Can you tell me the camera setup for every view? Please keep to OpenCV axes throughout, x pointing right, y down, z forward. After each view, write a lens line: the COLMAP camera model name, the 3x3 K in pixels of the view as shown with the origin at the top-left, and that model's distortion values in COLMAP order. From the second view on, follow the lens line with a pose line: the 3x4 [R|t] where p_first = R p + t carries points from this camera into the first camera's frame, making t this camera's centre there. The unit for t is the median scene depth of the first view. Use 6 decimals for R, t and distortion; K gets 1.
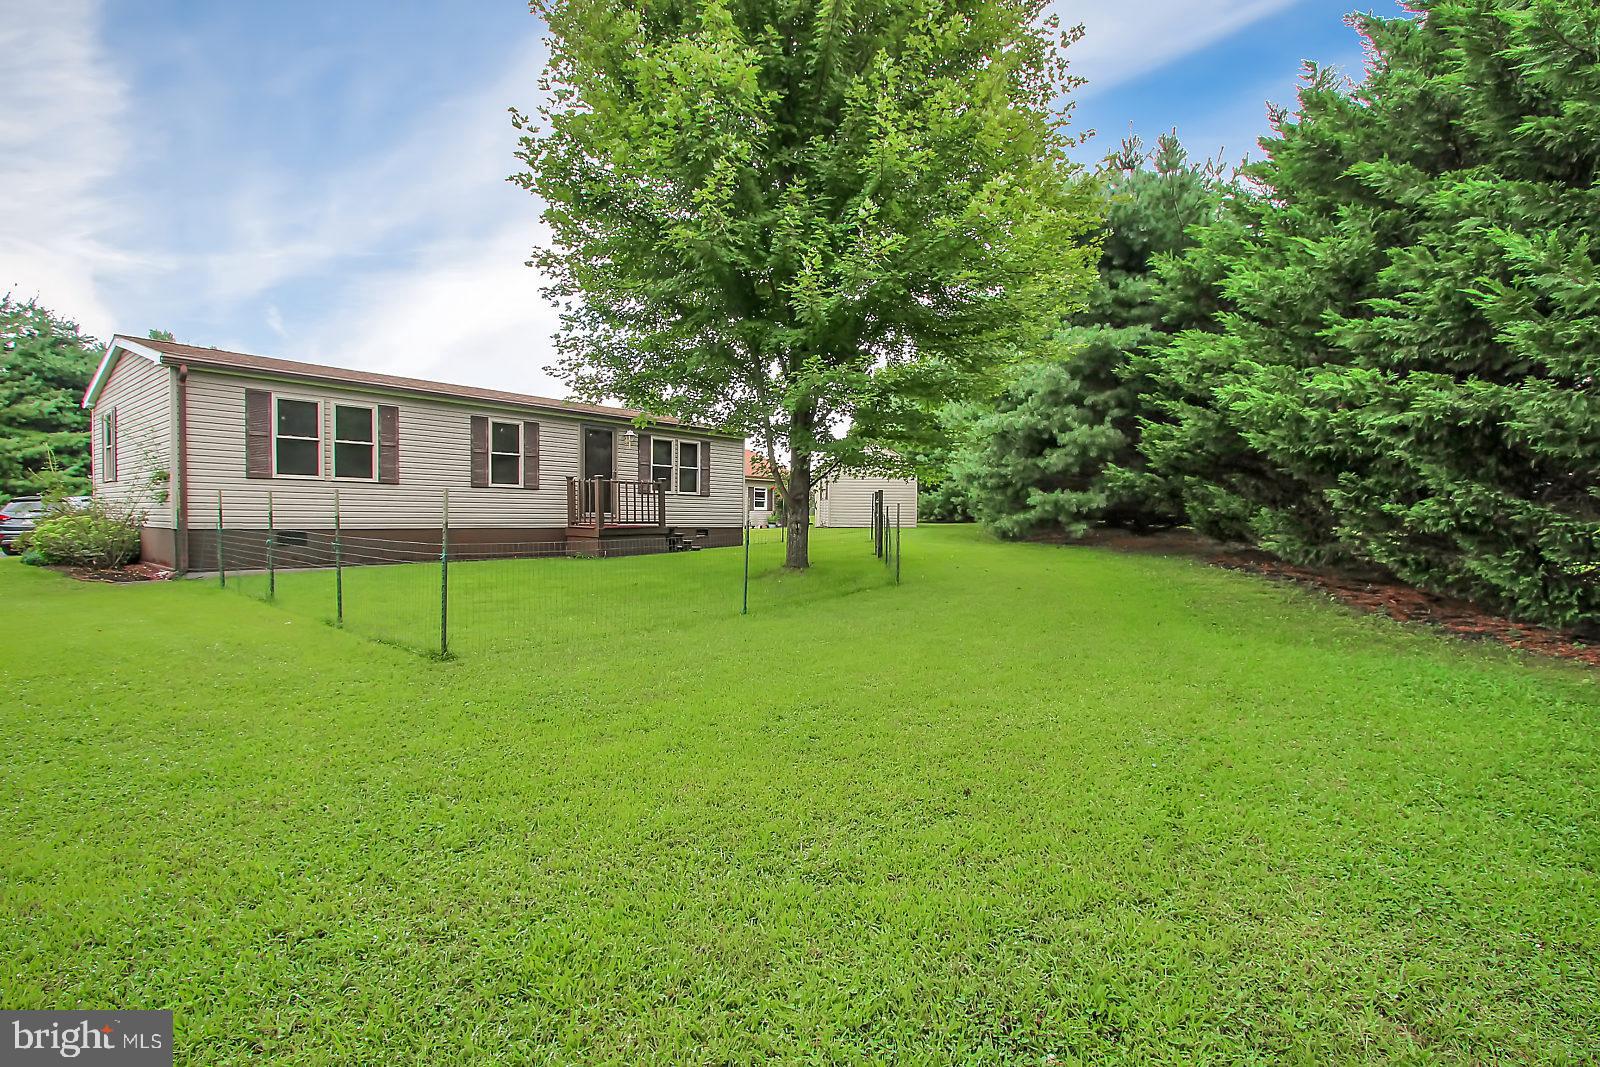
lens RADIAL K [[746.8, 0, 804.3], [0, 746.8, 545.7], [0, 0, 1]] dist [-0.020073, 0.000829]
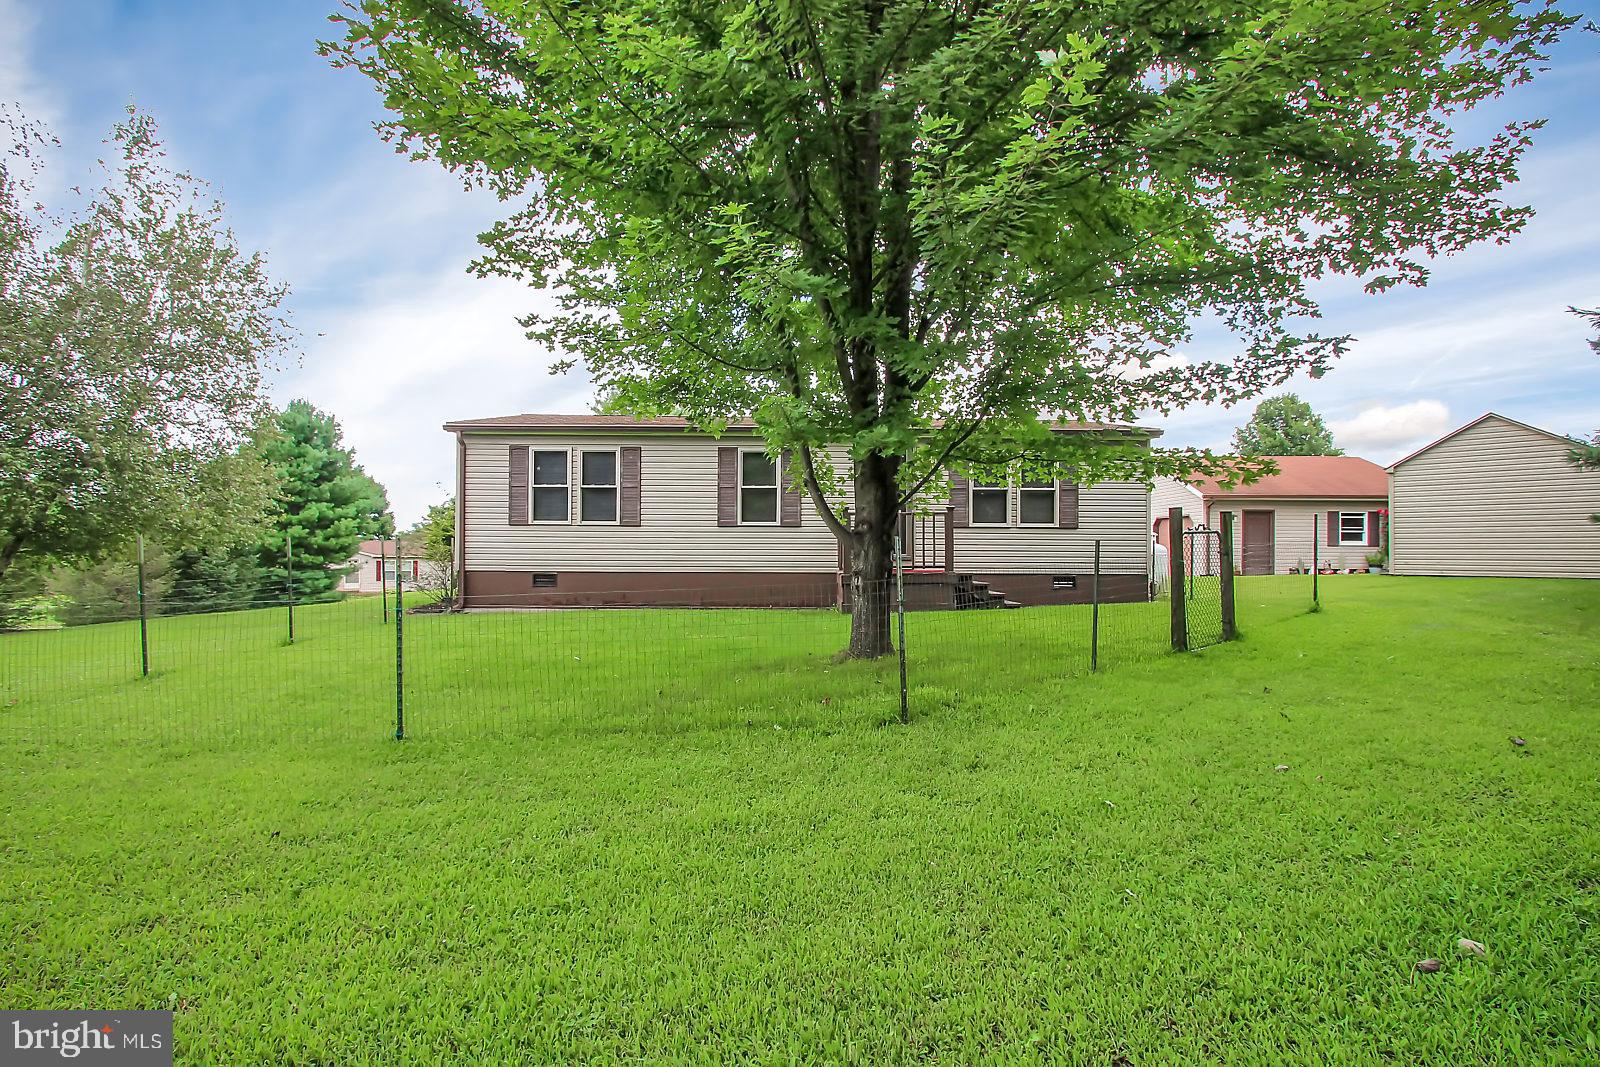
lens RADIAL K [[746.8, 0, 804.3], [0, 746.8, 545.7], [0, 0, 1]] dist [-0.020073, 0.000829]
pose [[0.649276, -0.010092, -0.760486, 0.338669], [-0.026715, 0.998992, -0.036065, -0.028484], [0.760084, 0.043733, 0.648352, 0.542877]]
